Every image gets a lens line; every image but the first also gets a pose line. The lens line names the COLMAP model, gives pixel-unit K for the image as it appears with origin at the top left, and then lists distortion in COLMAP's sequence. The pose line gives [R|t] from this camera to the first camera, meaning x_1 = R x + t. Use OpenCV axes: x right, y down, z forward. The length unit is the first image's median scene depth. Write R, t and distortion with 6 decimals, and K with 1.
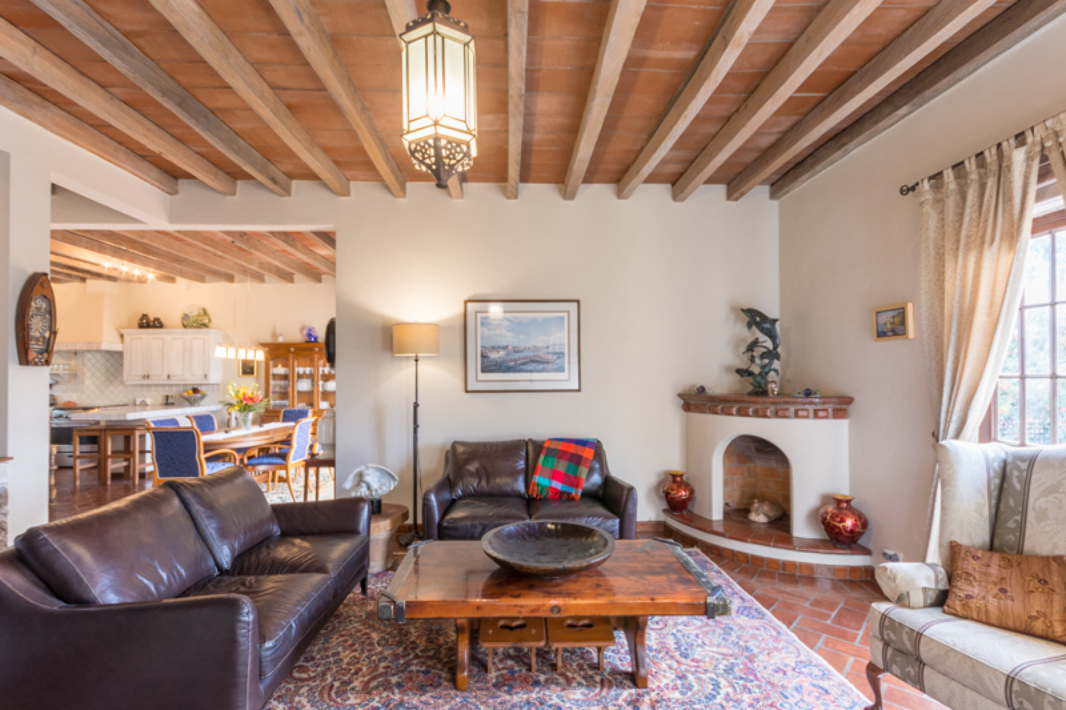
lens RADIAL K [[484.5, 0, 547.1], [0, 484.5, 372.6], [0, 0, 1]] dist [-0.000179, -0.001685]
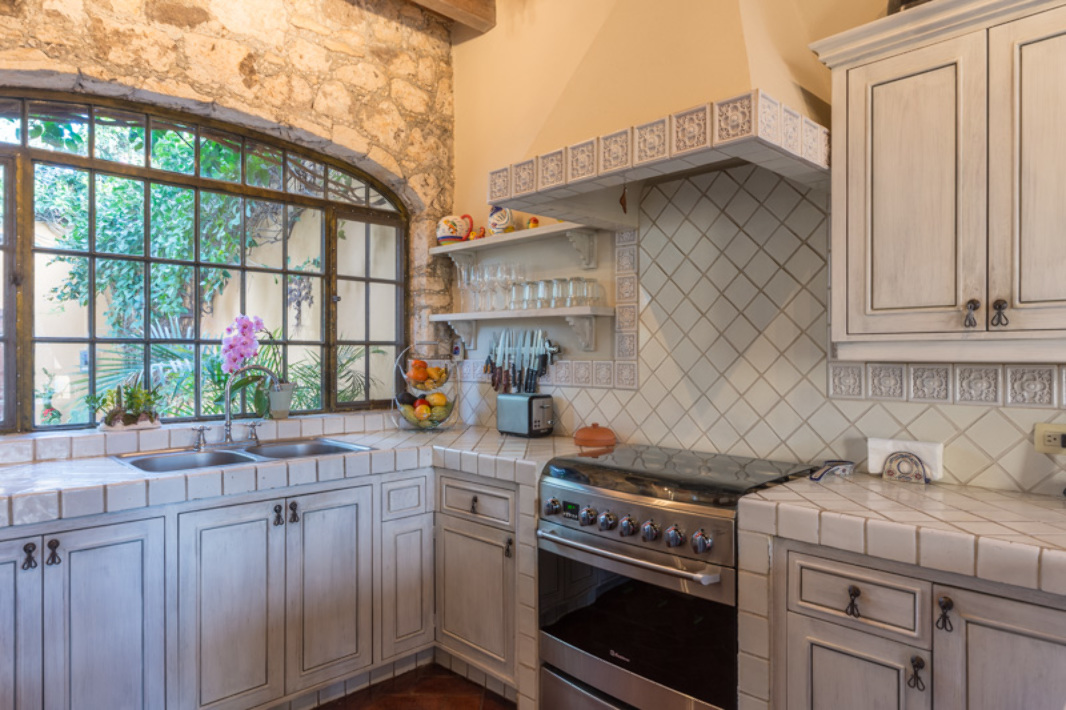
lens RADIAL K [[623.3, 0, 537.6], [0, 623.3, 356.1], [0, 0, 1]] dist [0.006880, 0.000642]
pose [[0.669619, 0.004316, -0.742692, -0.761493], [0.004420, 0.999942, 0.009797, 0.019336], [0.742691, -0.009843, 0.669561, 0.755691]]
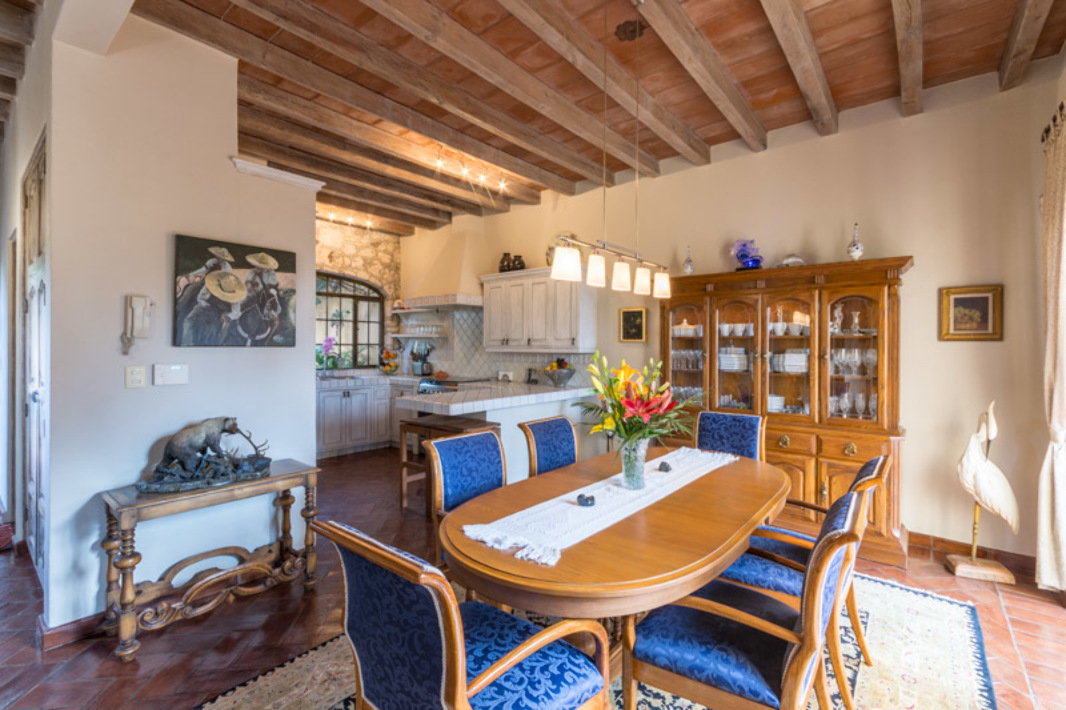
lens RADIAL K [[484.5, 0, 531.5], [0, 484.5, 348.6], [0, 0, 1]] dist [-0.000179, -0.001685]
pose [[0.722944, 0.011810, -0.690805, -0.314937], [-0.002336, 0.999890, 0.014650, 0.008319], [0.690902, -0.008977, 0.722892, 0.513590]]
